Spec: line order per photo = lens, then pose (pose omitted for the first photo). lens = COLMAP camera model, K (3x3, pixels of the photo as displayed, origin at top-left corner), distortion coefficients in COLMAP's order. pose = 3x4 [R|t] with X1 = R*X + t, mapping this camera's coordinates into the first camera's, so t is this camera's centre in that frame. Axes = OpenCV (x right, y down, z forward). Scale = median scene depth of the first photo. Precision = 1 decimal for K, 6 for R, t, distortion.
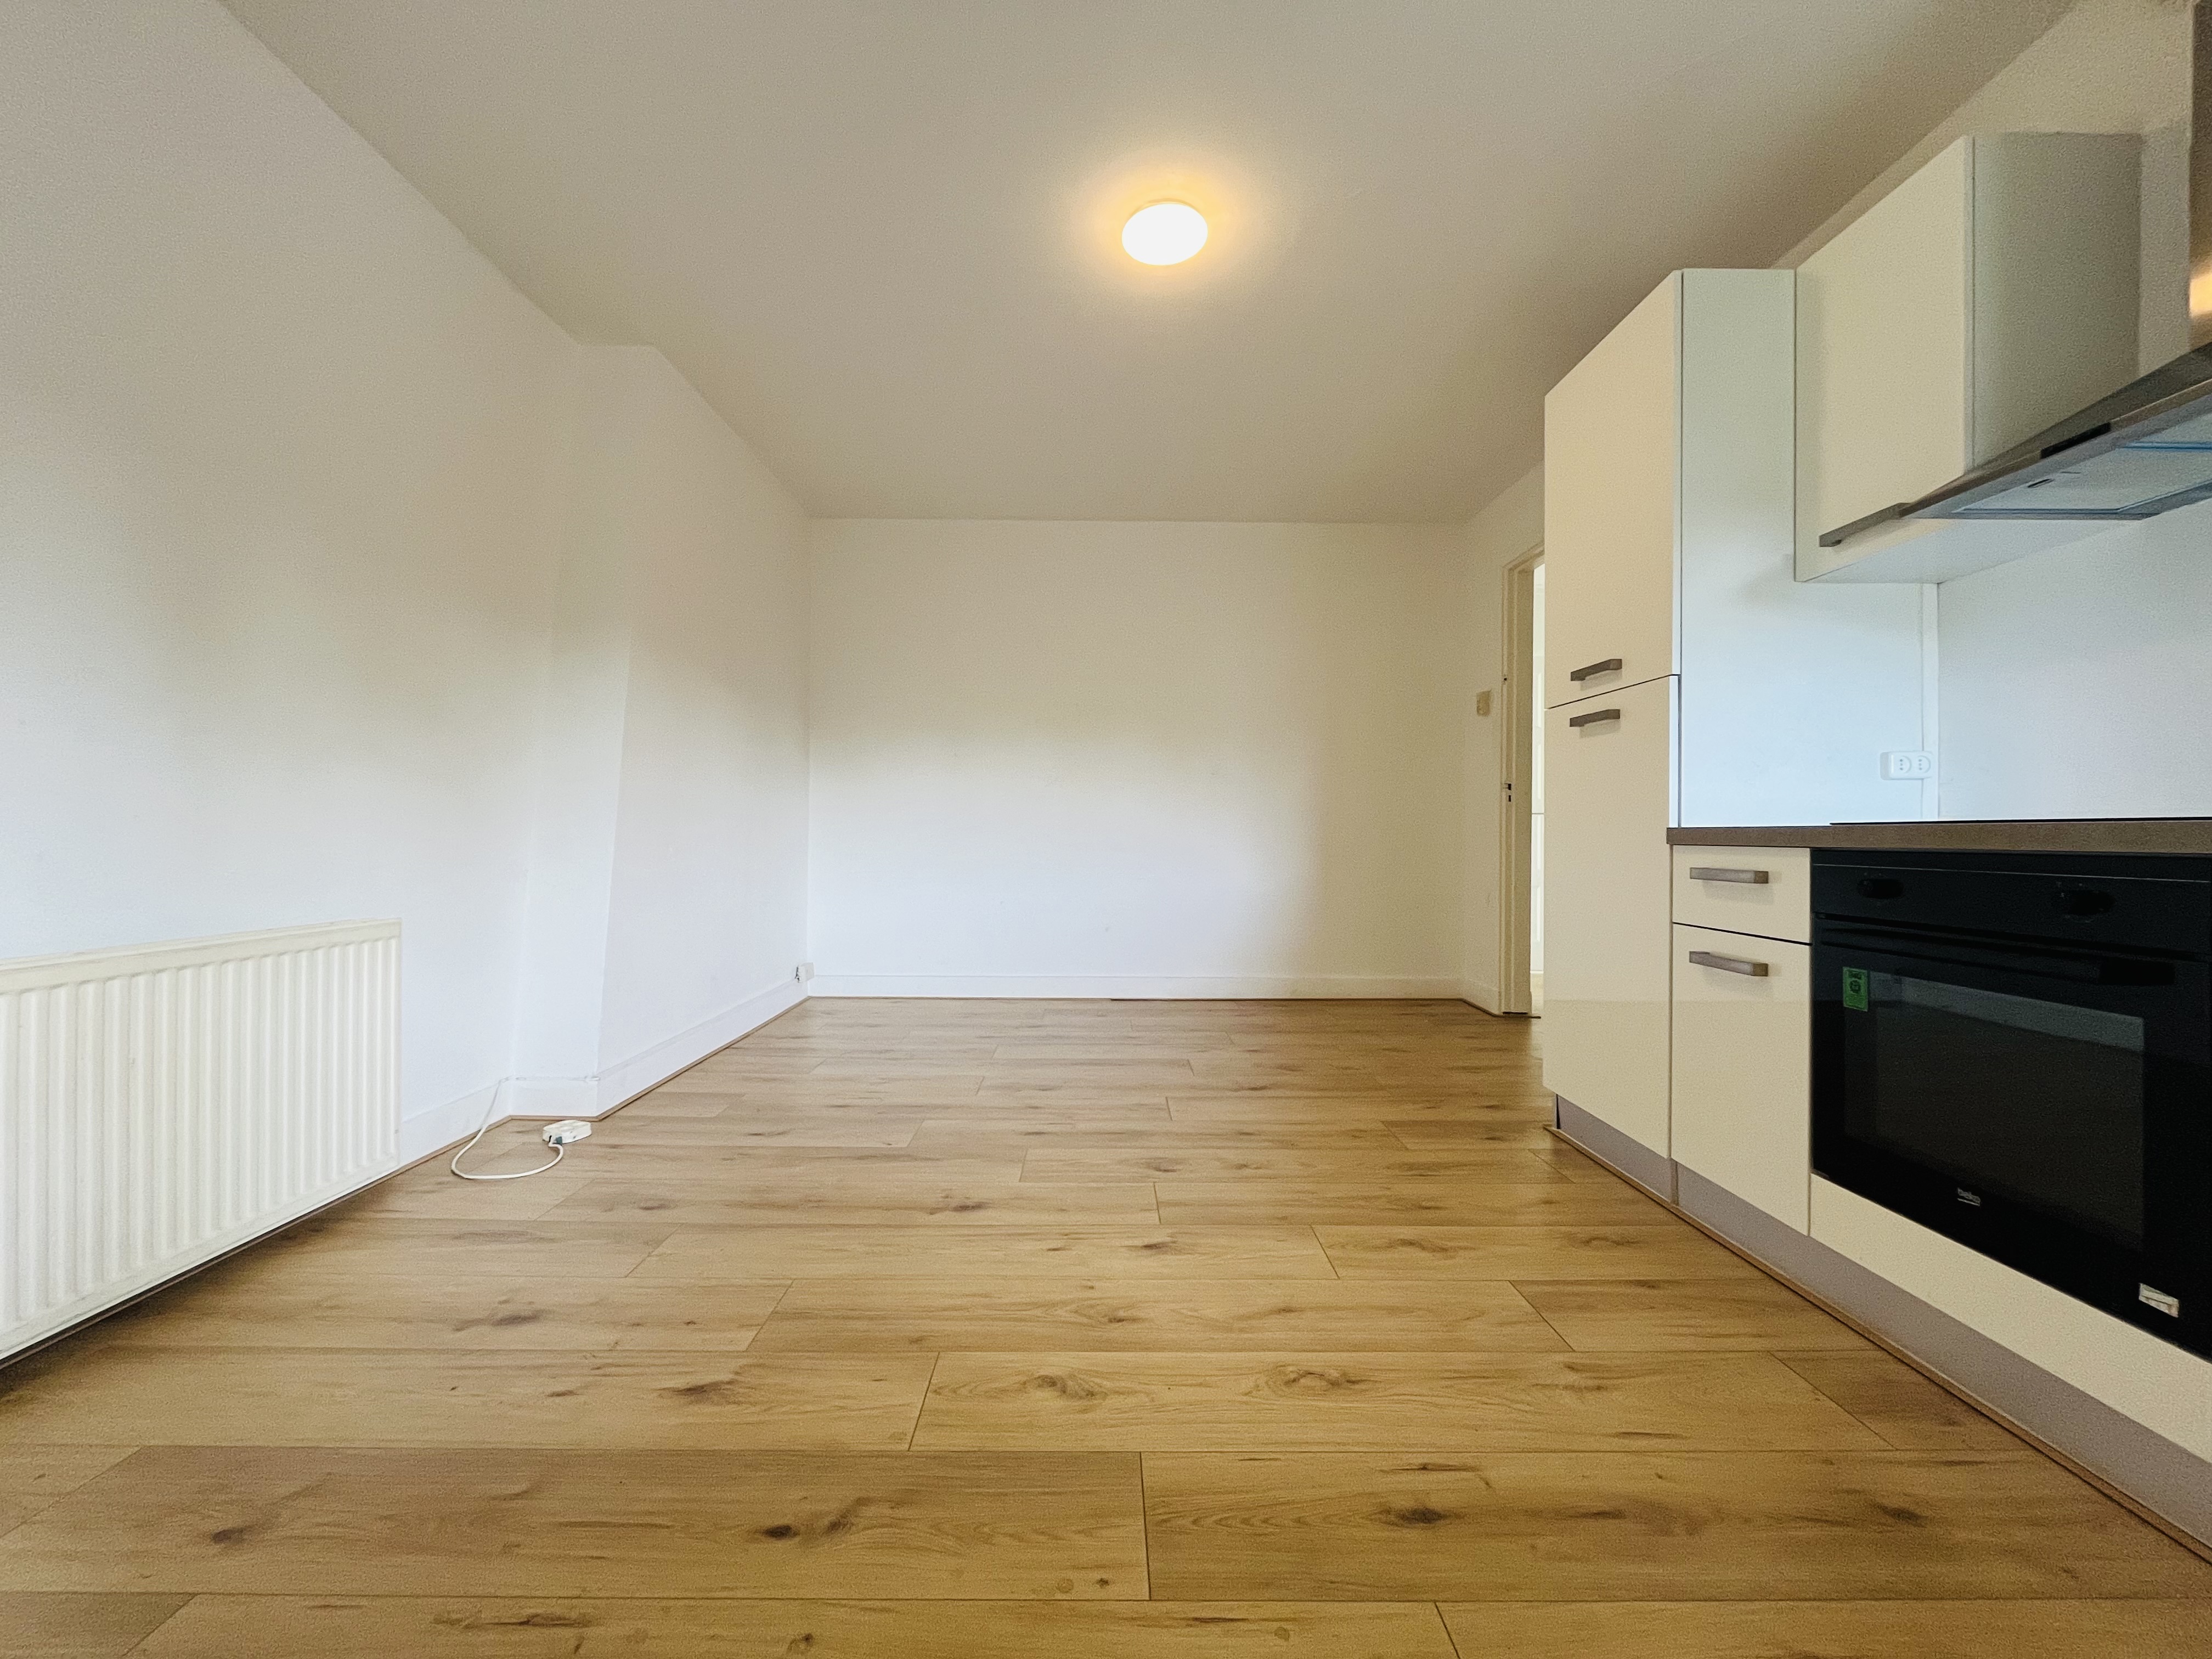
lens RADIAL K [[896.2, 0, 1097.7], [0, 896.2, 832.4], [0, 0, 1]] dist [-0.003434, -0.000510]
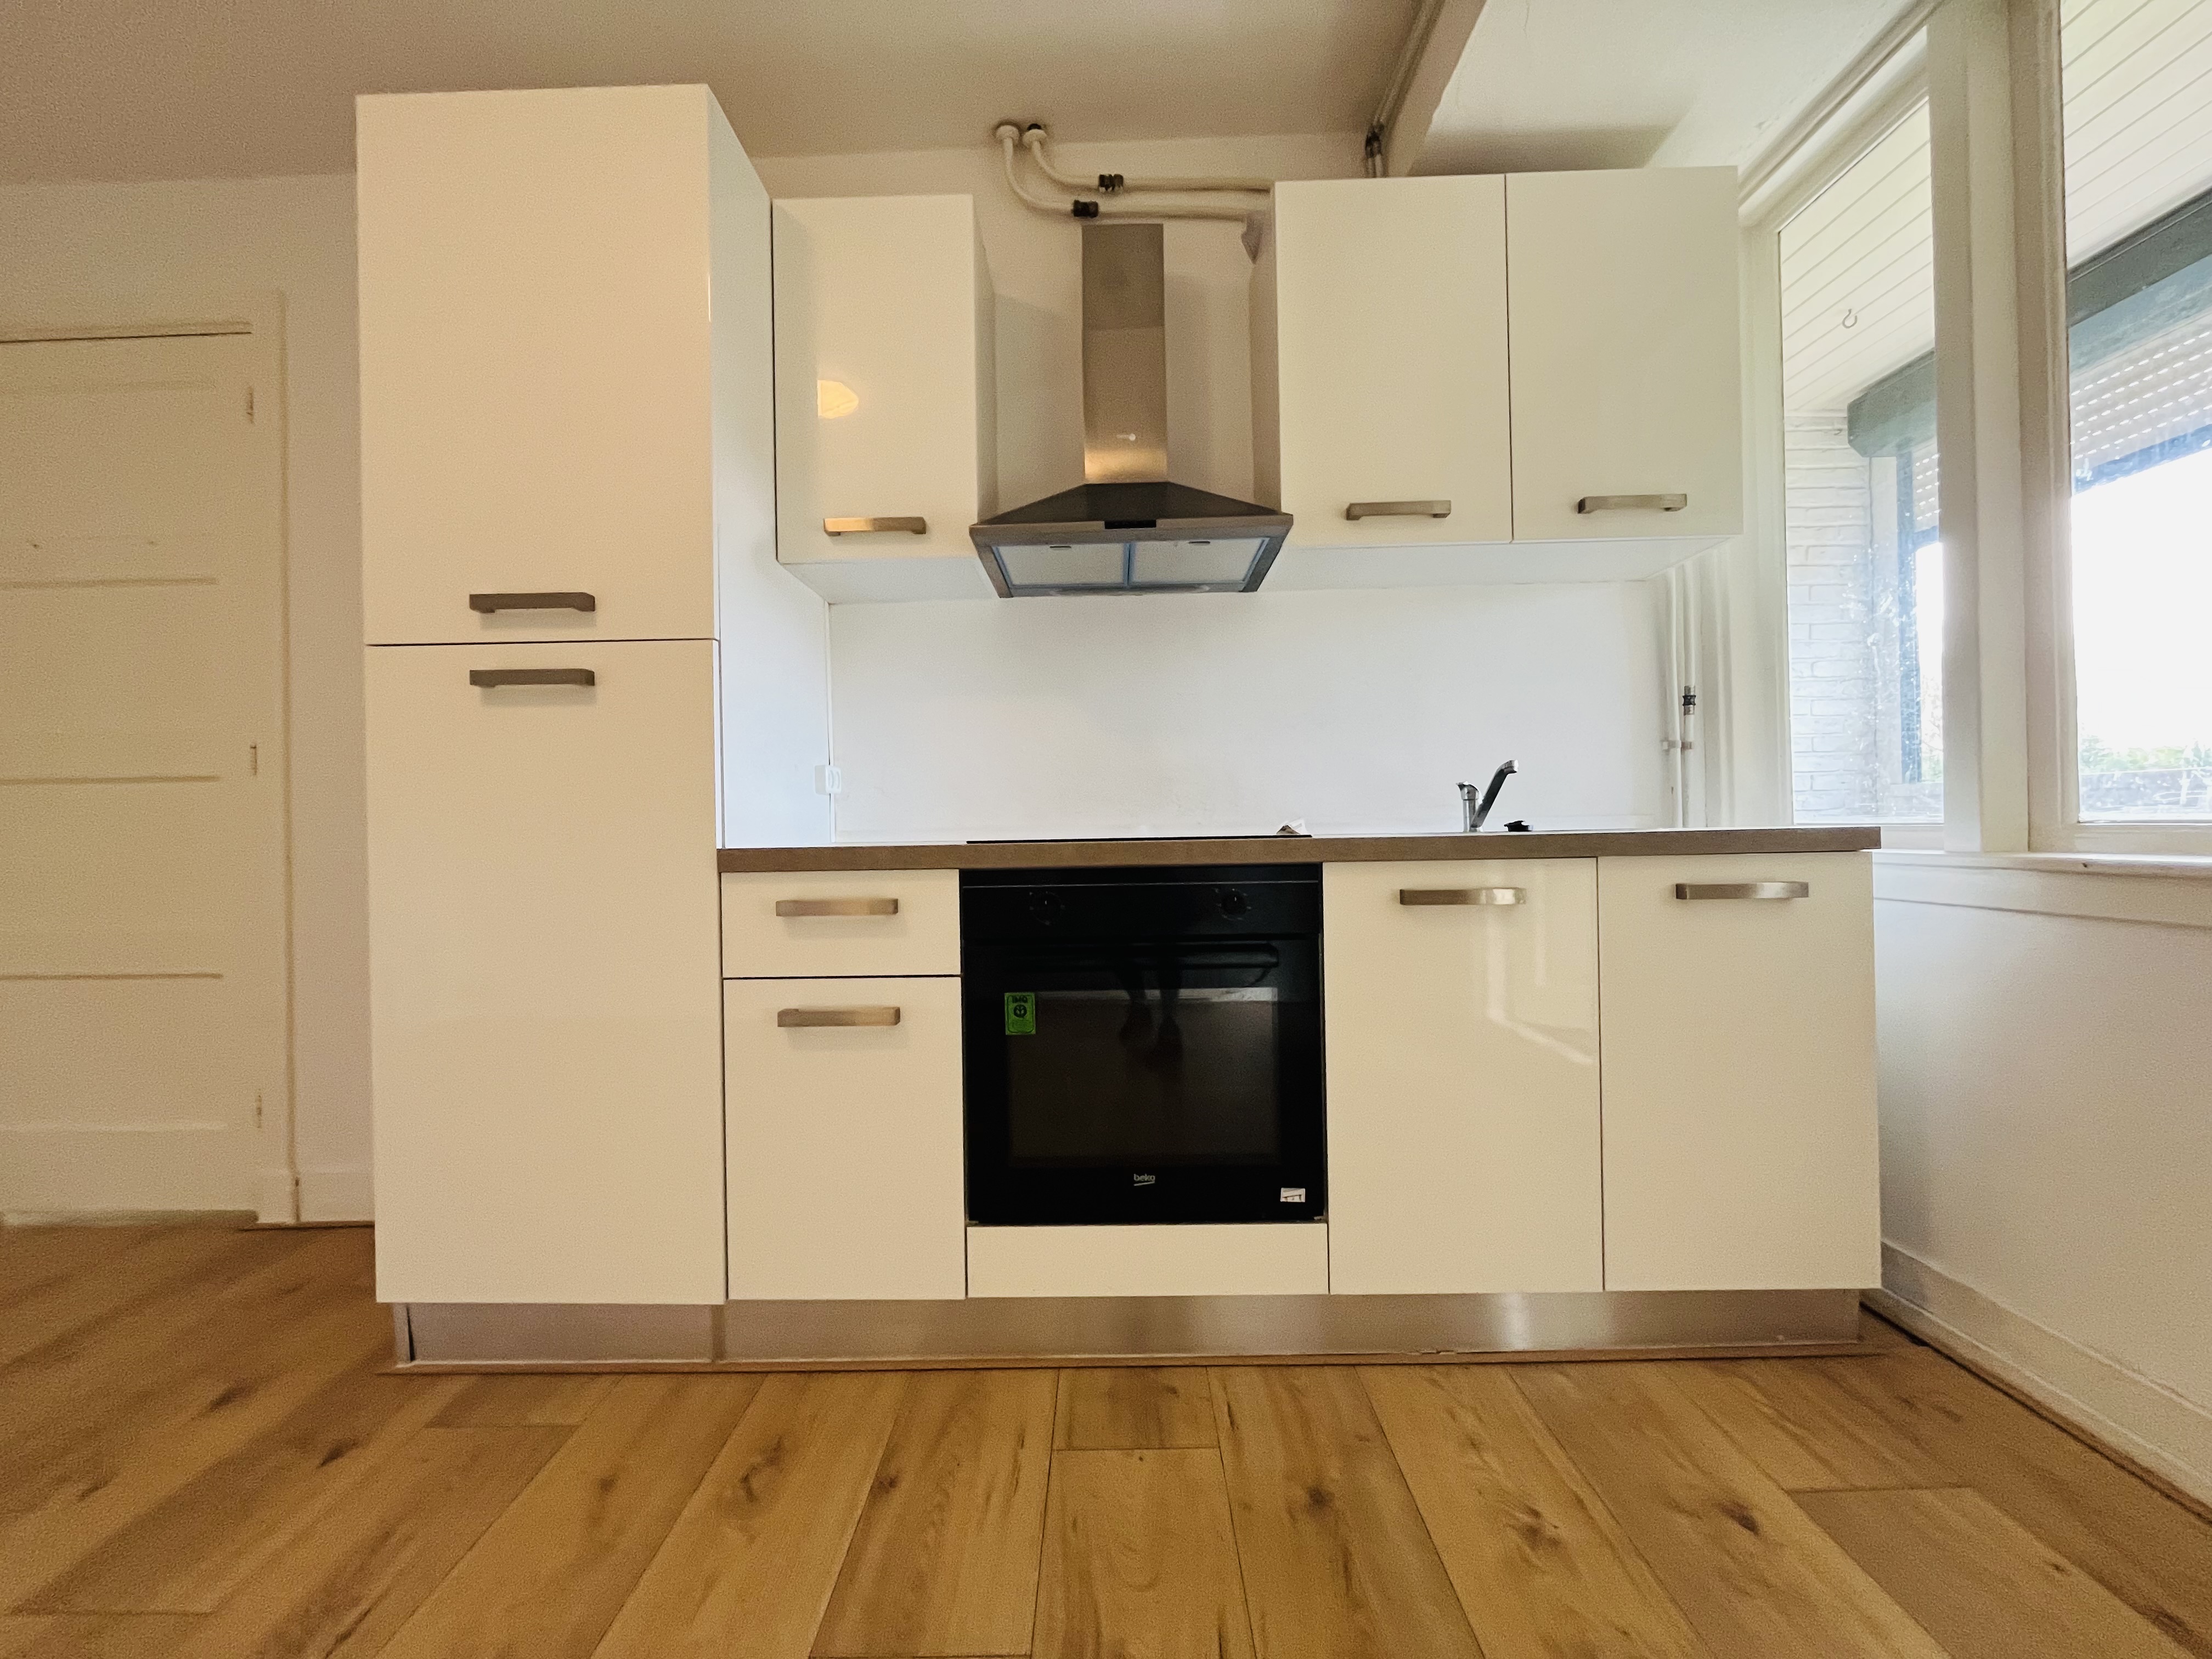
lens RADIAL K [[896.2, 0, 1097.7], [0, 896.2, 832.4], [0, 0, 1]] dist [-0.003434, -0.000510]
pose [[0.014423, -0.007977, 0.999864, -0.098074], [0.016310, 0.999837, 0.007741, -0.022431], [-0.999763, 0.016197, 0.014551, 0.792461]]
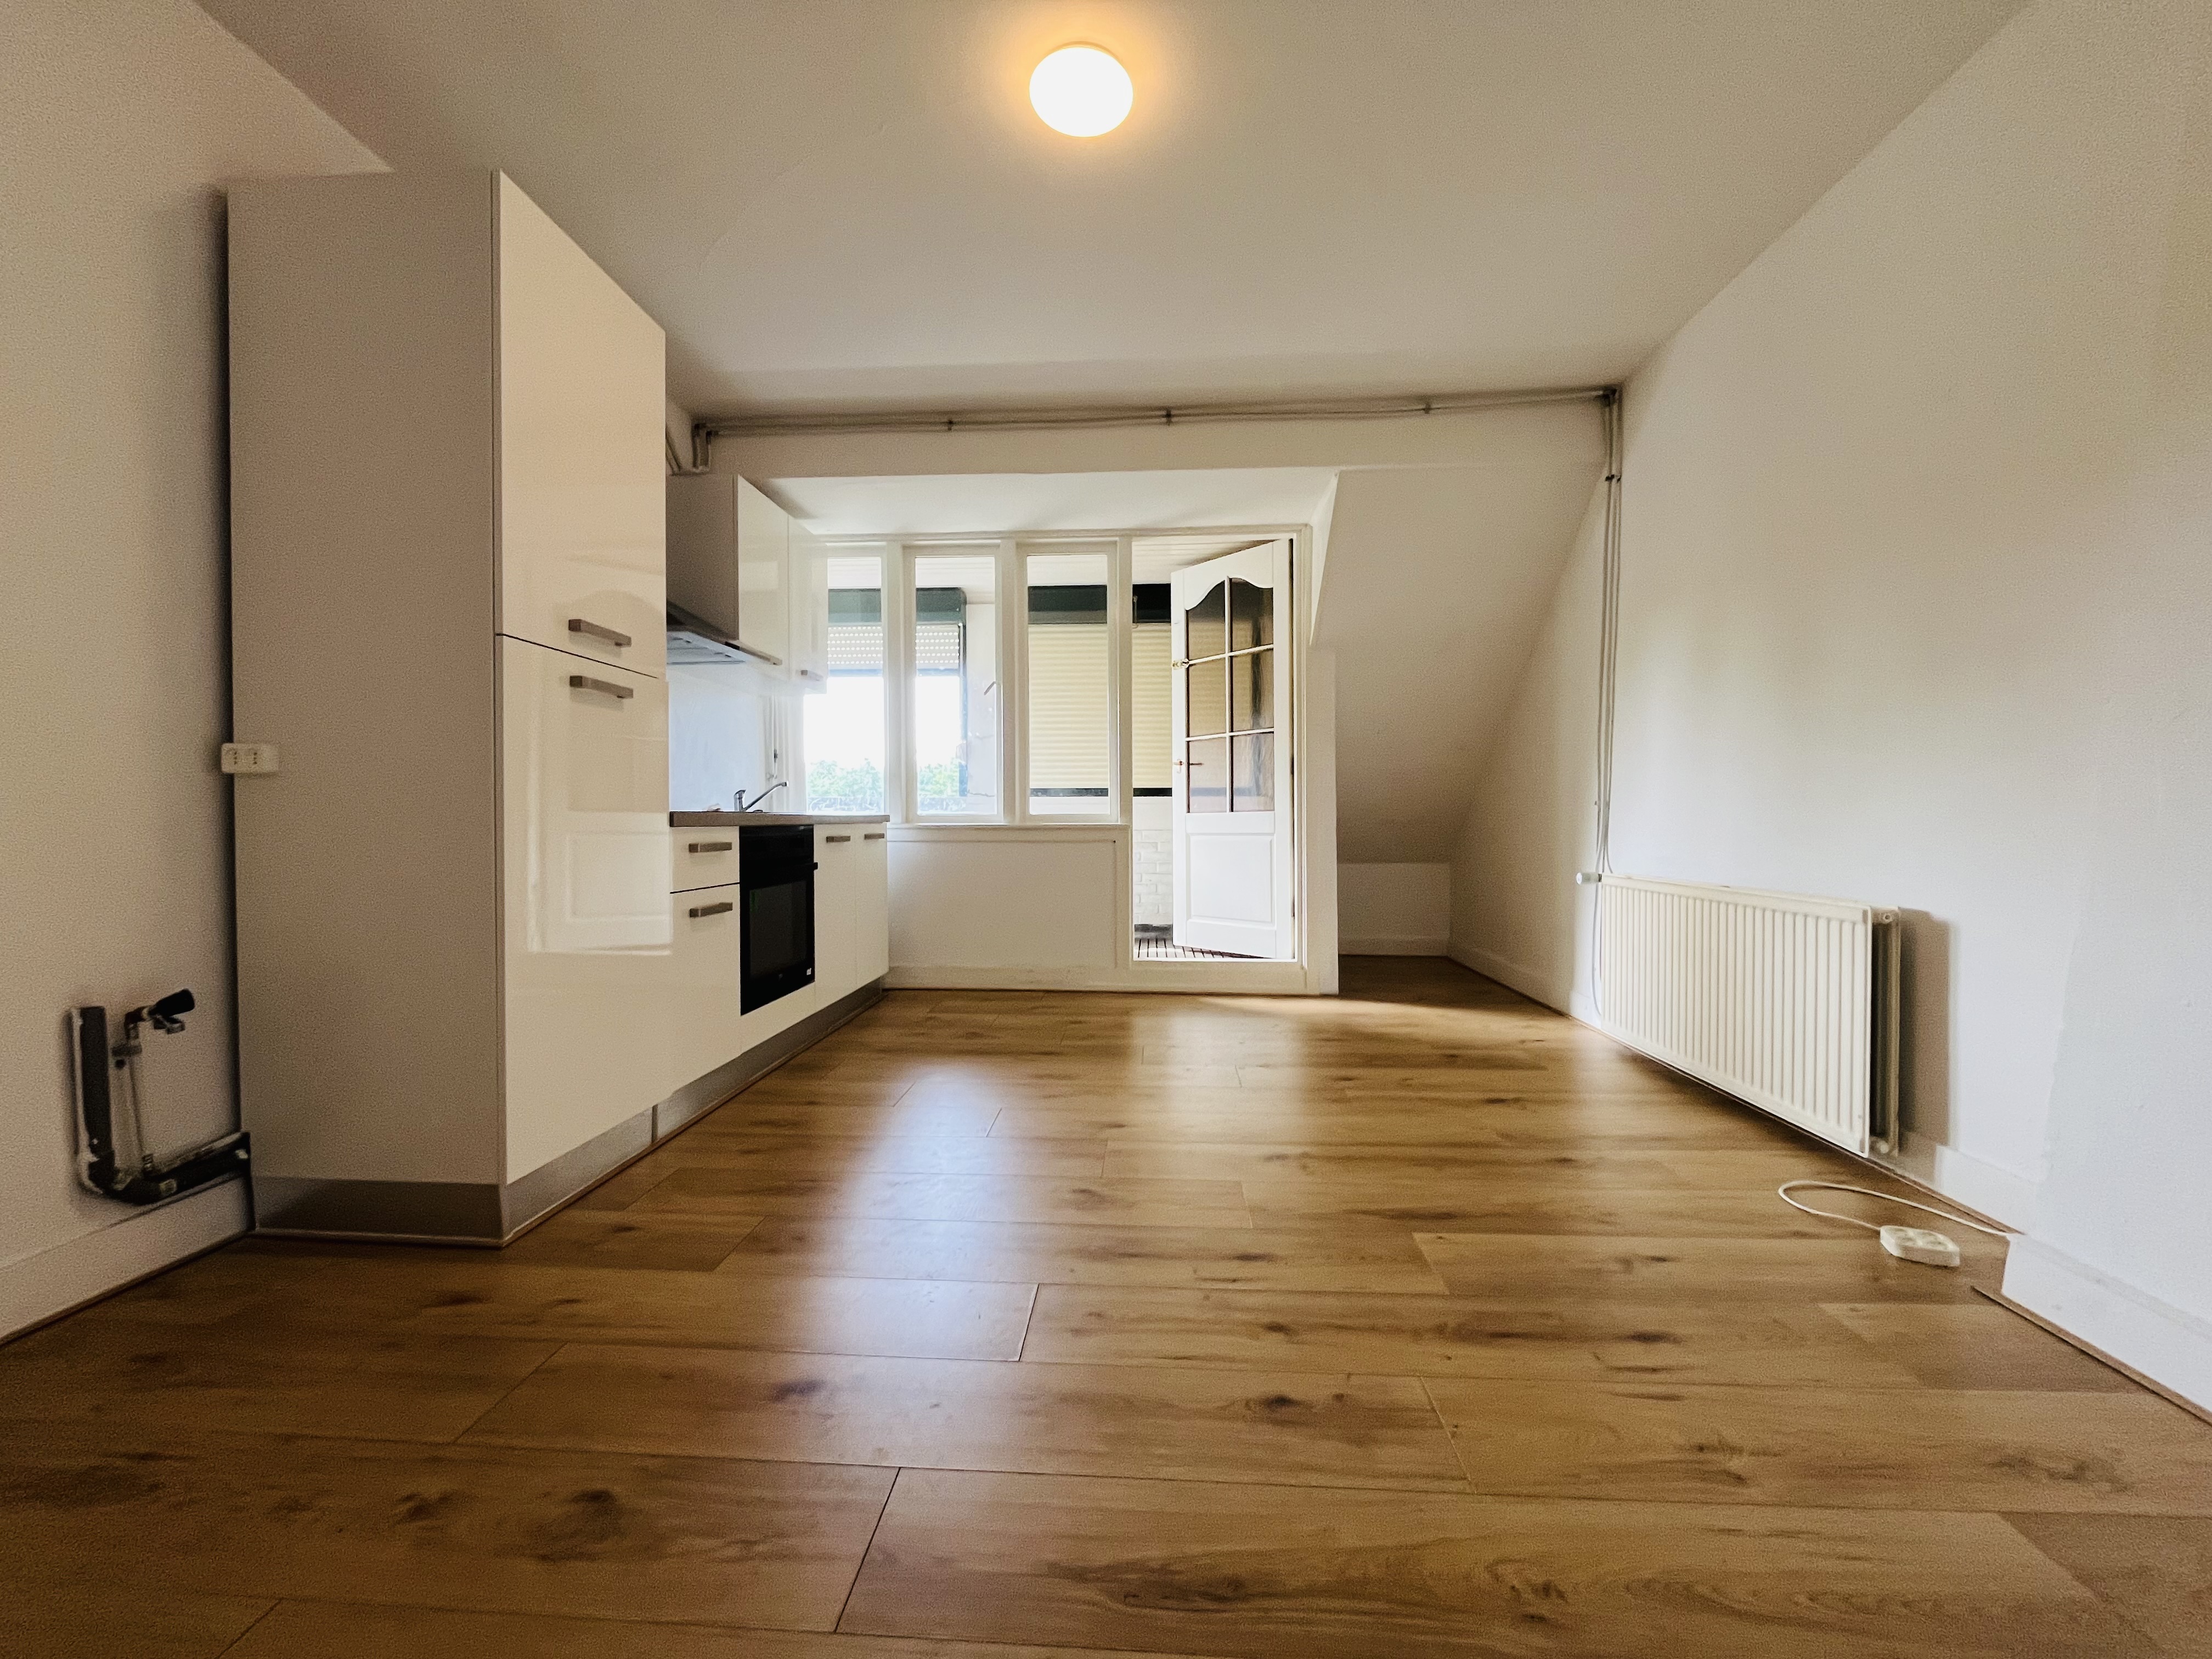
lens RADIAL K [[896.2, 0, 1097.7], [0, 896.2, 832.4], [0, 0, 1]] dist [-0.003434, -0.000510]
pose [[-0.997695, -0.003452, 0.067773, 0.002135], [-0.002564, 0.999910, 0.013187, 0.004638], [-0.067812, 0.012982, -0.997614, 2.488660]]
